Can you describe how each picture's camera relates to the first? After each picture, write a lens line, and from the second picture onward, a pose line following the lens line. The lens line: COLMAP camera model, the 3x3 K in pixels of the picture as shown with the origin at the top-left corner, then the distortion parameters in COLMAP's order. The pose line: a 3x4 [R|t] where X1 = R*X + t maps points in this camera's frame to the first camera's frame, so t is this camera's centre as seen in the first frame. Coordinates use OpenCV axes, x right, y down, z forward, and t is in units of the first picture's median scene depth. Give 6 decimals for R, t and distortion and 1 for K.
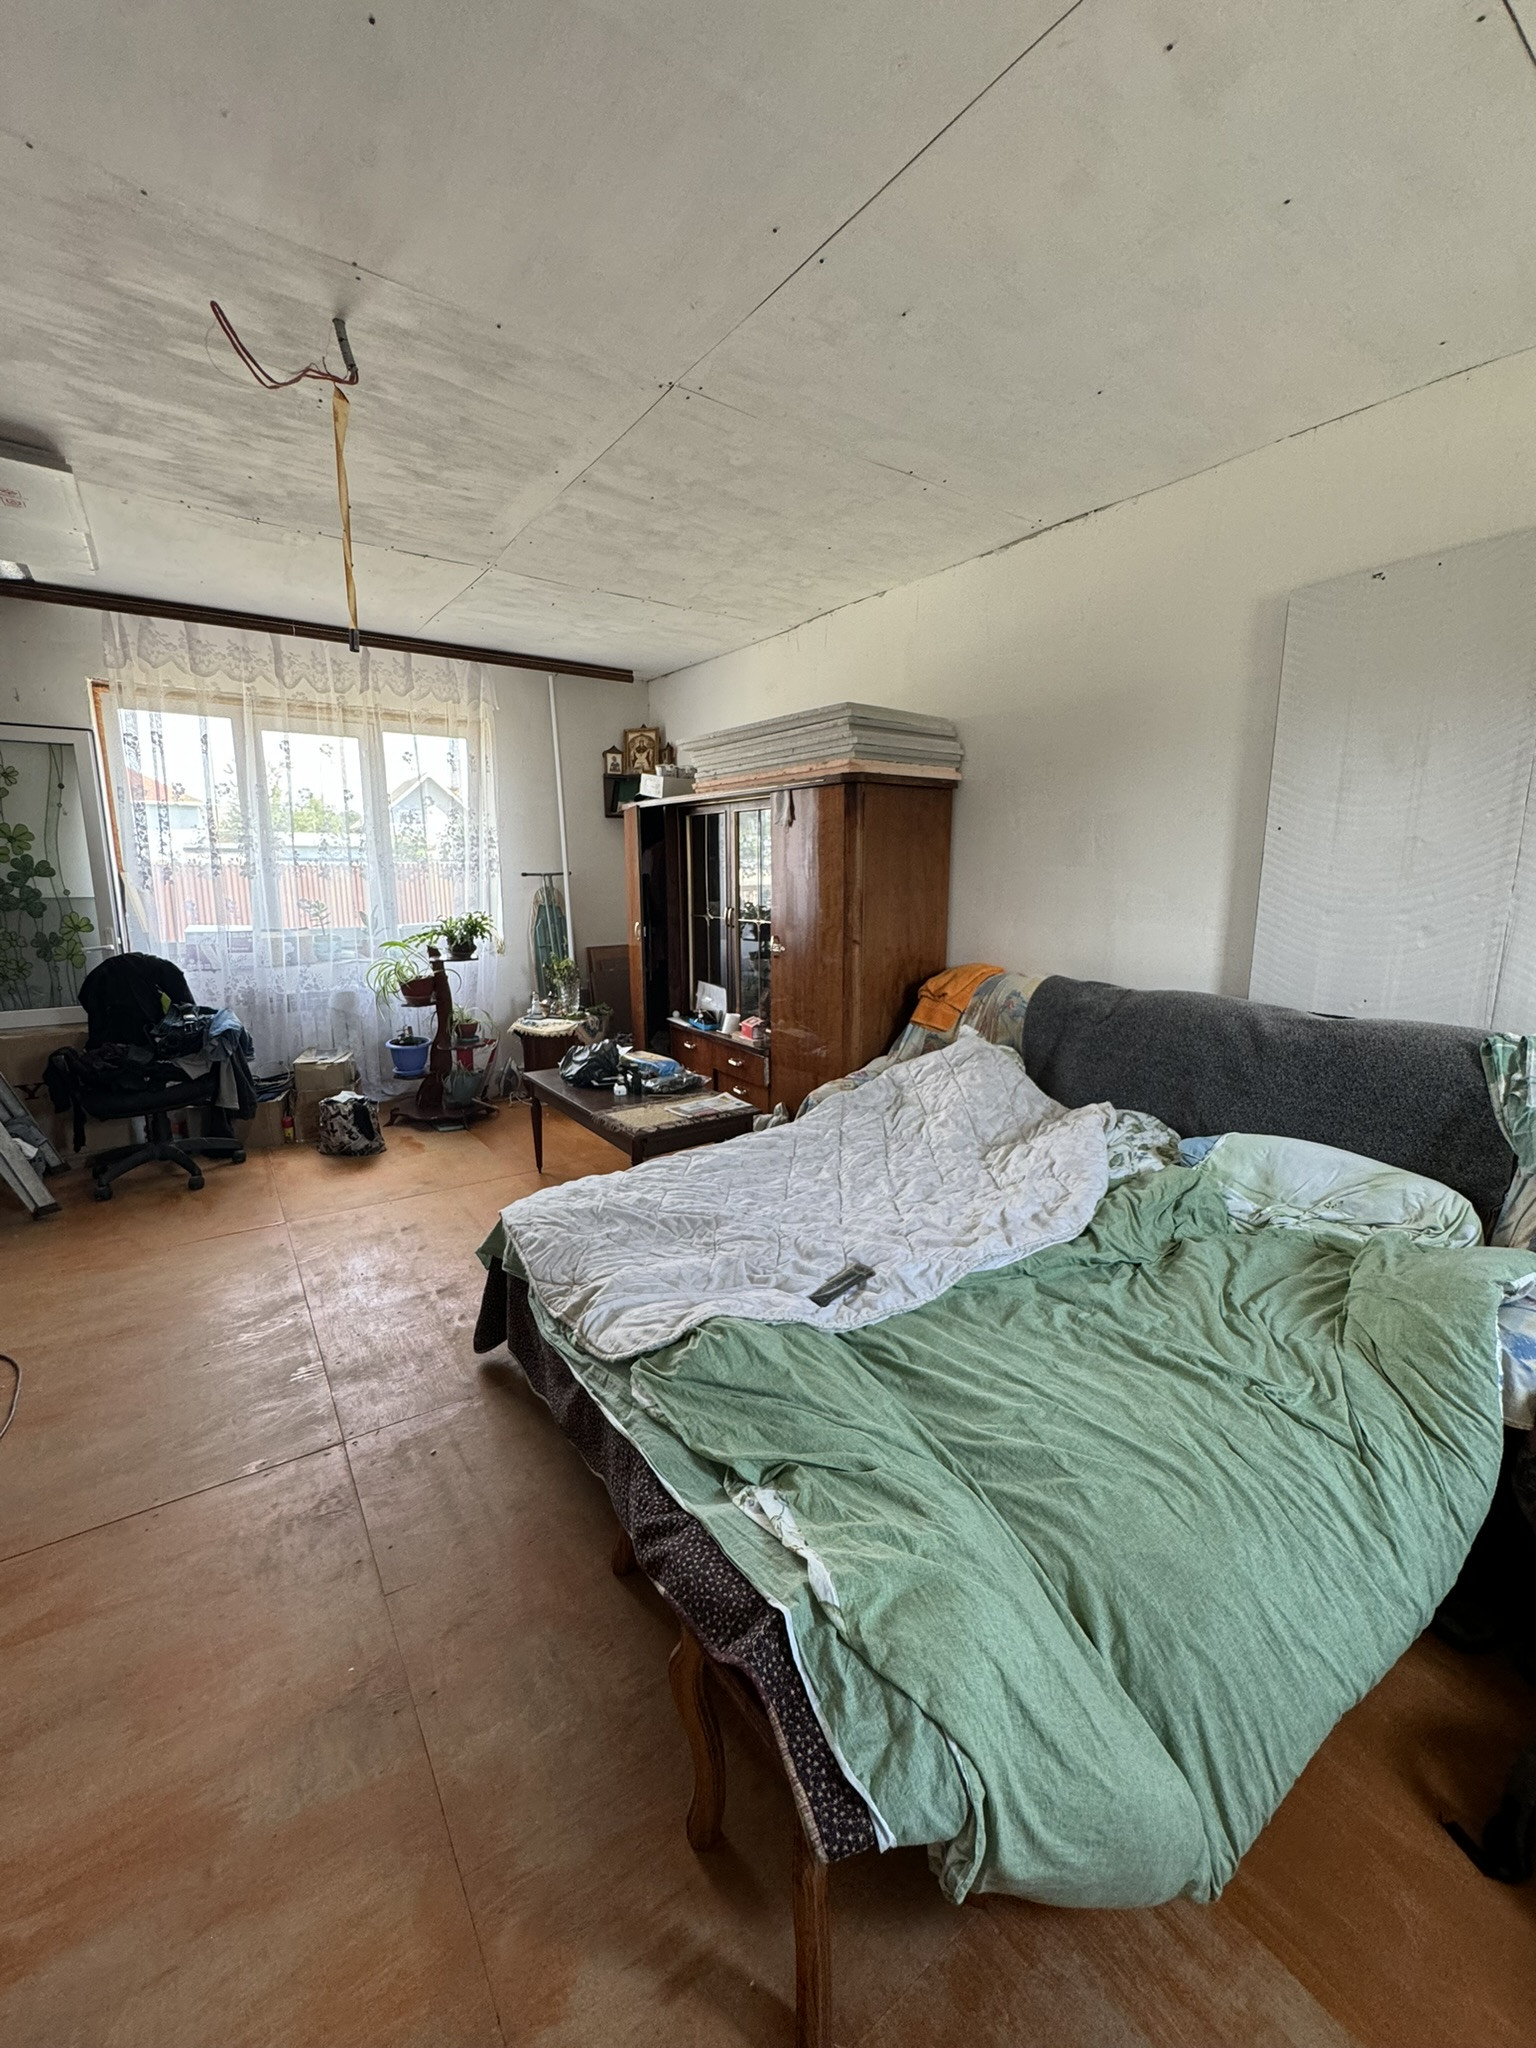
lens RADIAL K [[818.5, 0, 768.5], [0, 818.5, 1022.6], [0, 0, 1]] dist [0.000705, 0.000282]
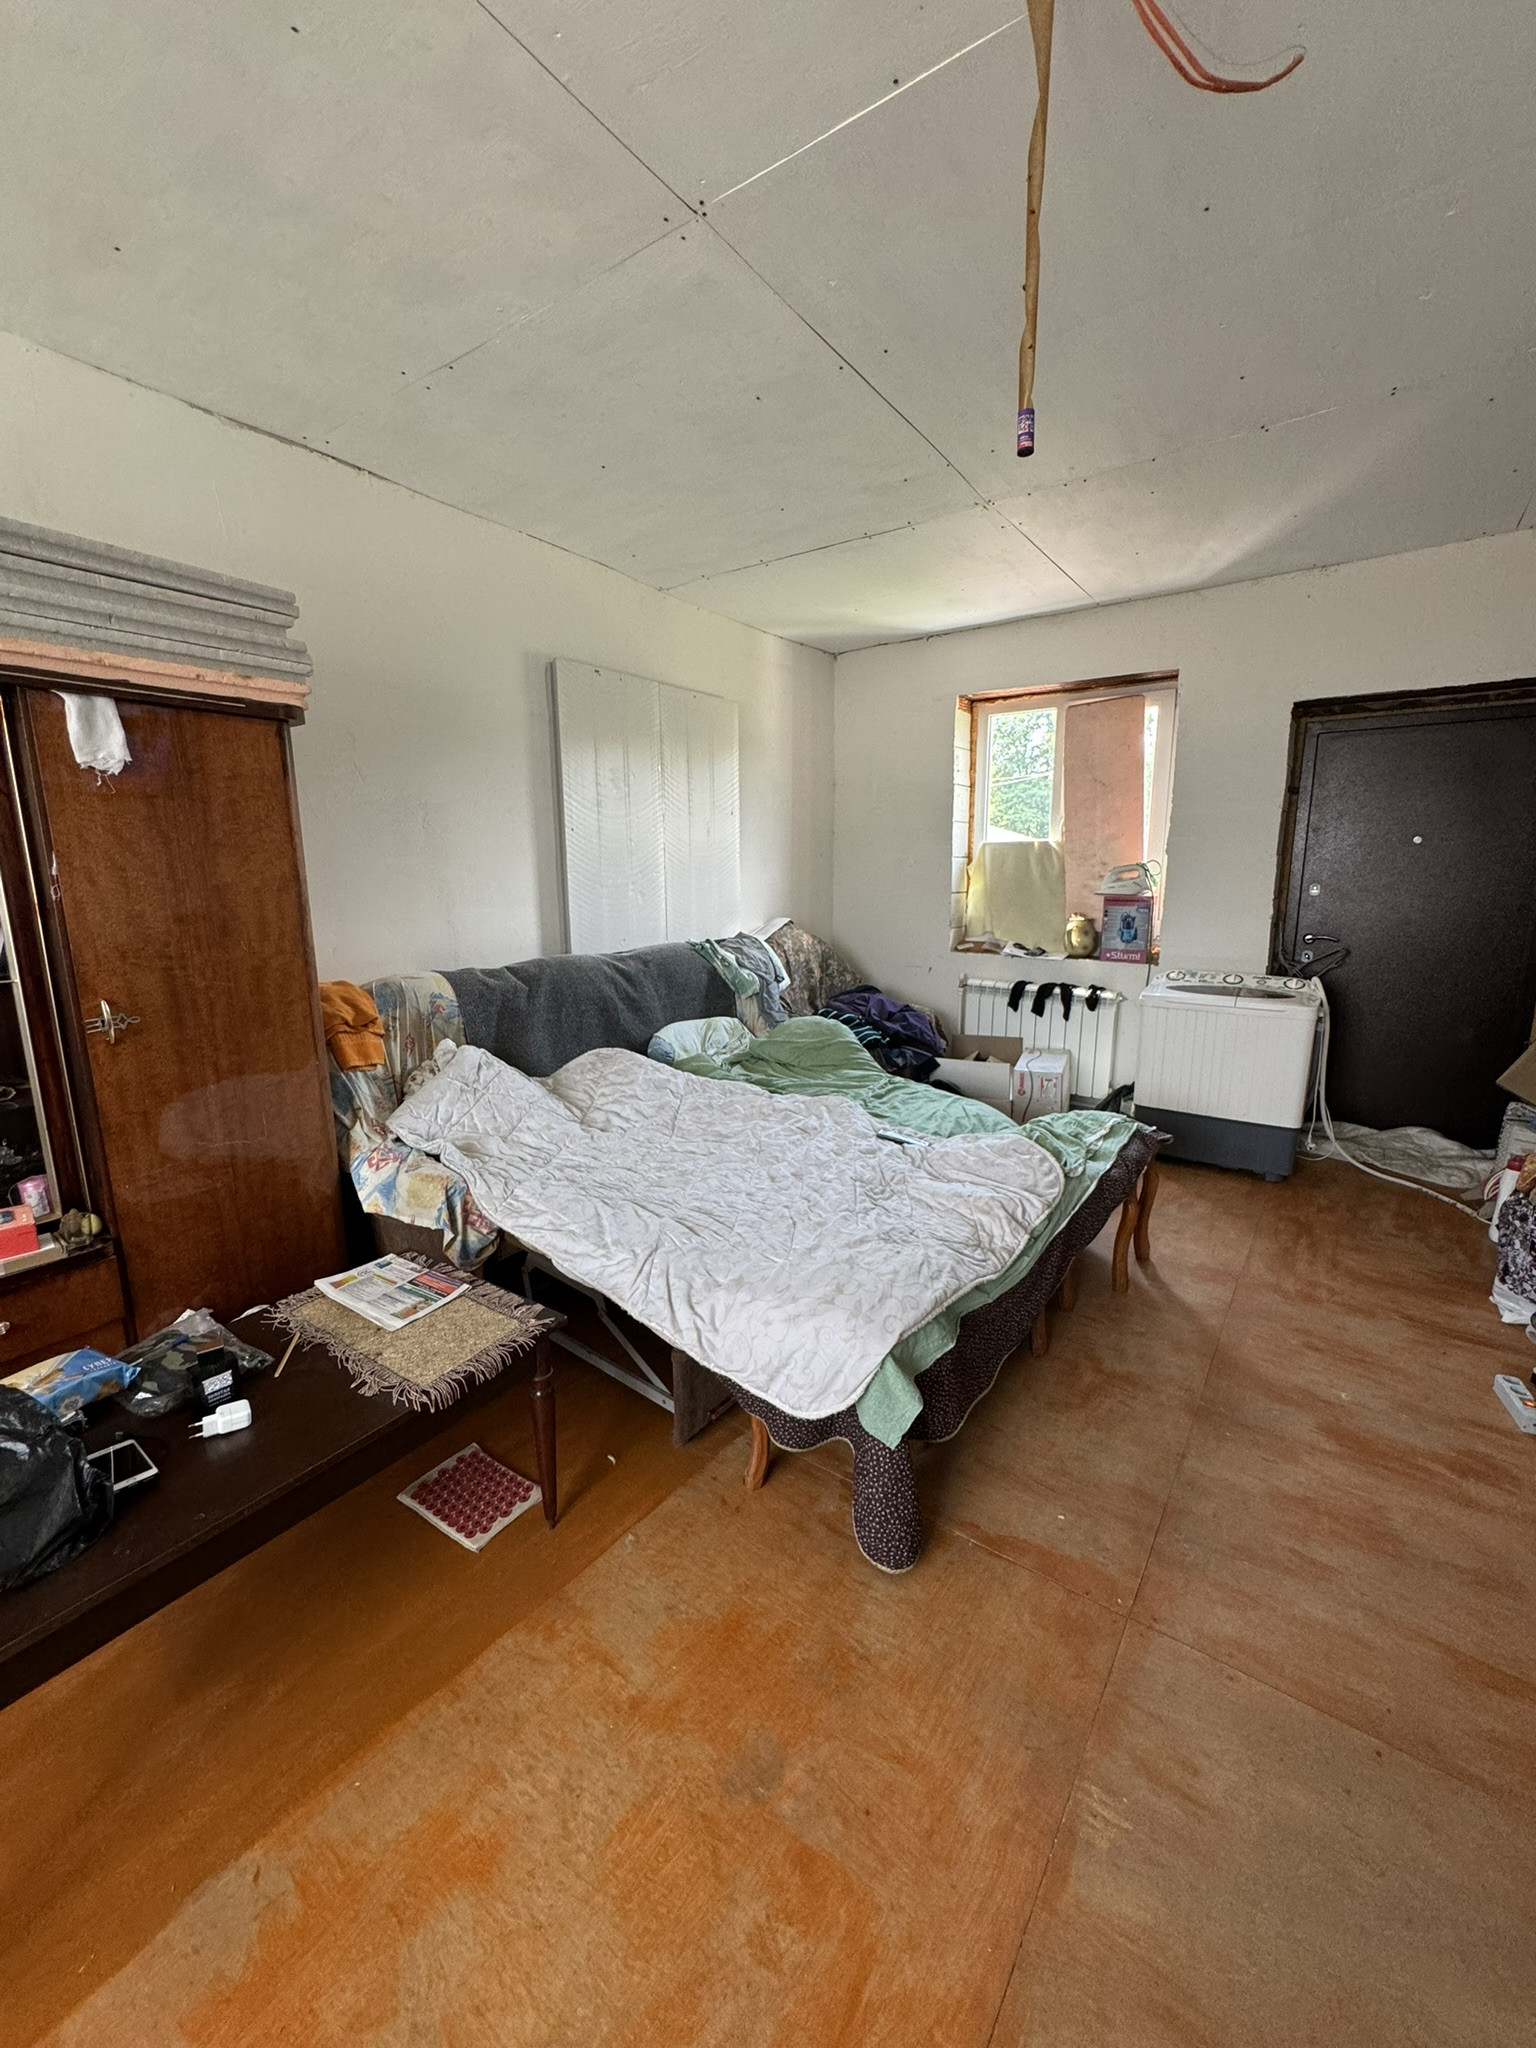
lens RADIAL K [[818.5, 0, 768.5], [0, 818.5, 1022.6], [0, 0, 1]] dist [0.000705, 0.000282]
pose [[-0.322602, -0.186189, 0.928042, -0.734454], [0.172904, 0.952373, 0.251175, -0.189197], [-0.930609, 0.241492, -0.275044, 1.005525]]
